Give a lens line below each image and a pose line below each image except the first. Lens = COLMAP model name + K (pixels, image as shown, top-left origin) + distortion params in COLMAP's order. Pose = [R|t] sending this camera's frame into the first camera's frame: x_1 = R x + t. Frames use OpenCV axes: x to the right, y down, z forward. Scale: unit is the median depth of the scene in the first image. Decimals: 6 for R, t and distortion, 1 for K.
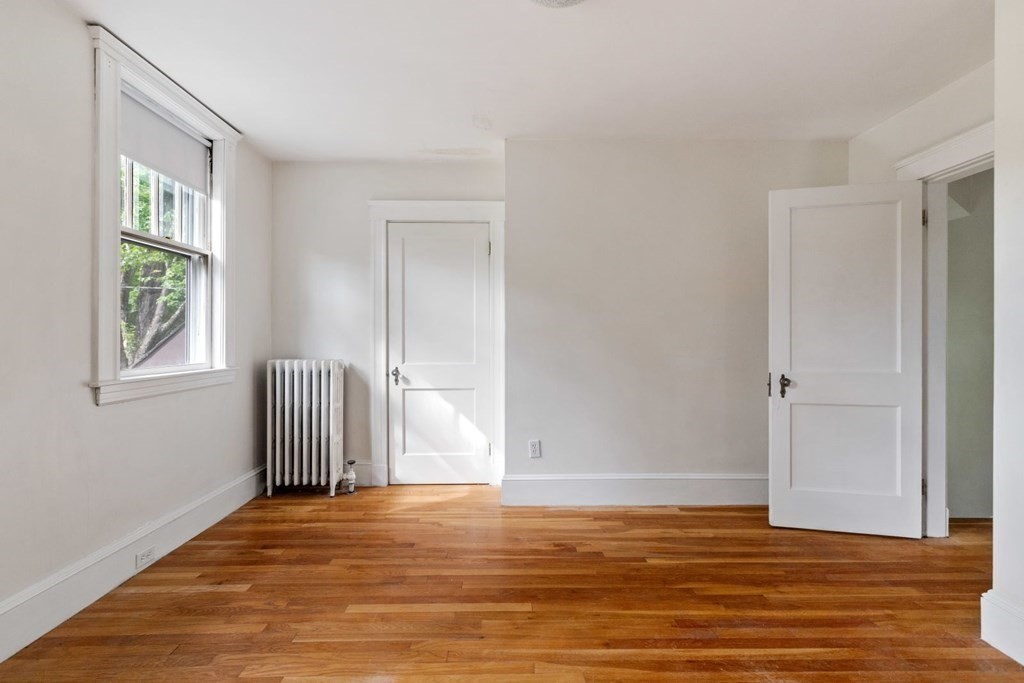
lens RADIAL K [[458.9, 0, 508.6], [0, 458.9, 340.9], [0, 0, 1]] dist [0.001541, -0.000601]
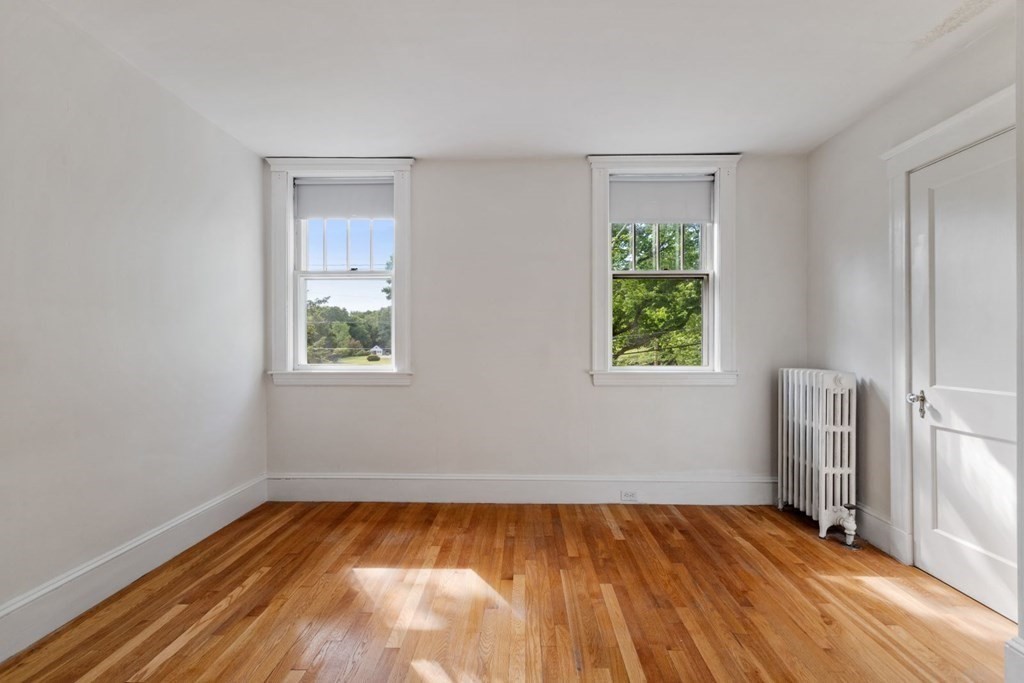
lens RADIAL K [[458.9, 0, 508.6], [0, 458.9, 340.9], [0, 0, 1]] dist [0.001541, -0.000601]
pose [[-0.044612, -0.002986, -0.999000, 0.503335], [-0.006426, 0.999976, -0.002702, -0.008891], [0.998984, 0.006299, -0.044630, 0.510842]]
